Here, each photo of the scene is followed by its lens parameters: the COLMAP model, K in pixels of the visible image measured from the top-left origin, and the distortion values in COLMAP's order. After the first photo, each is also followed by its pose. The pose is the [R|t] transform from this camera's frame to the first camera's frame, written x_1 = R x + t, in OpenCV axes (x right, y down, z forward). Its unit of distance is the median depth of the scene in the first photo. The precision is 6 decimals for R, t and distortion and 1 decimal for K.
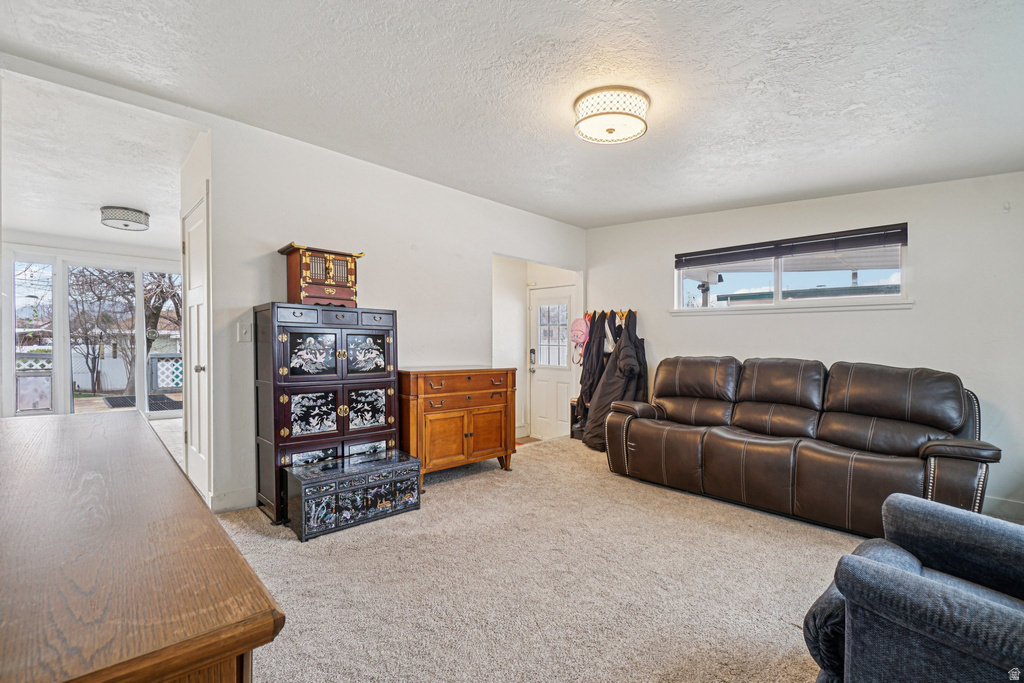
lens RADIAL K [[446.8, 0, 510.6], [0, 446.8, 348.6], [0, 0, 1]] dist [-0.001466, 0.000080]
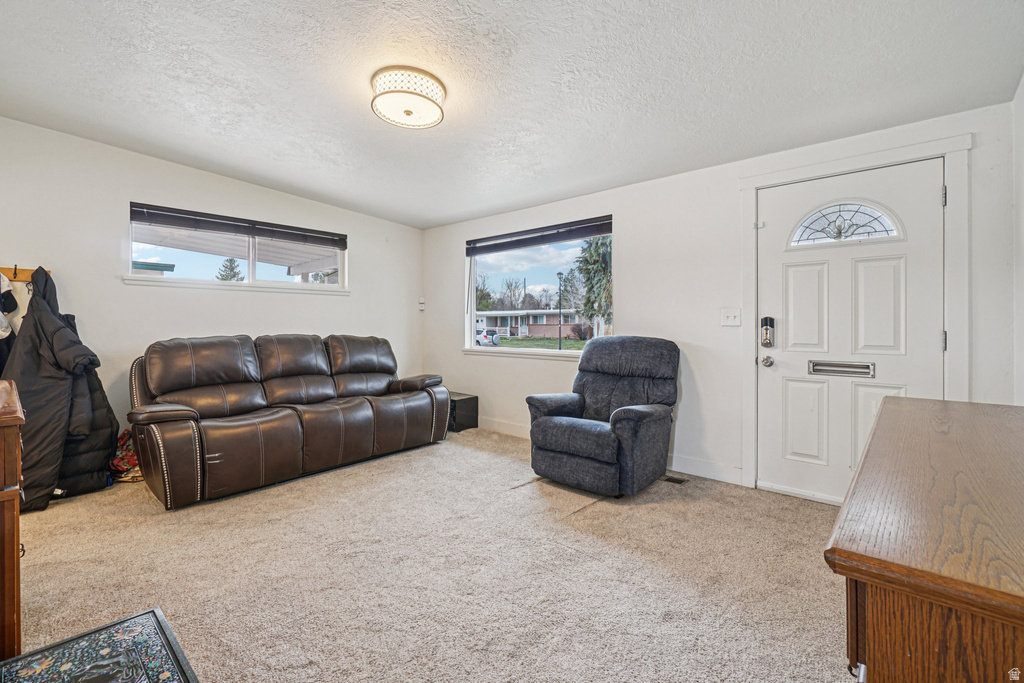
lens RADIAL K [[446.8, 0, 493.2], [0, 446.8, 316.1], [0, 0, 1]] dist [-0.001466, 0.000080]
pose [[-0.054652, -0.000320, 0.998505, -0.541343], [0.010867, 0.999941, 0.000916, -0.019731], [-0.998446, 0.010901, -0.054645, 0.595748]]
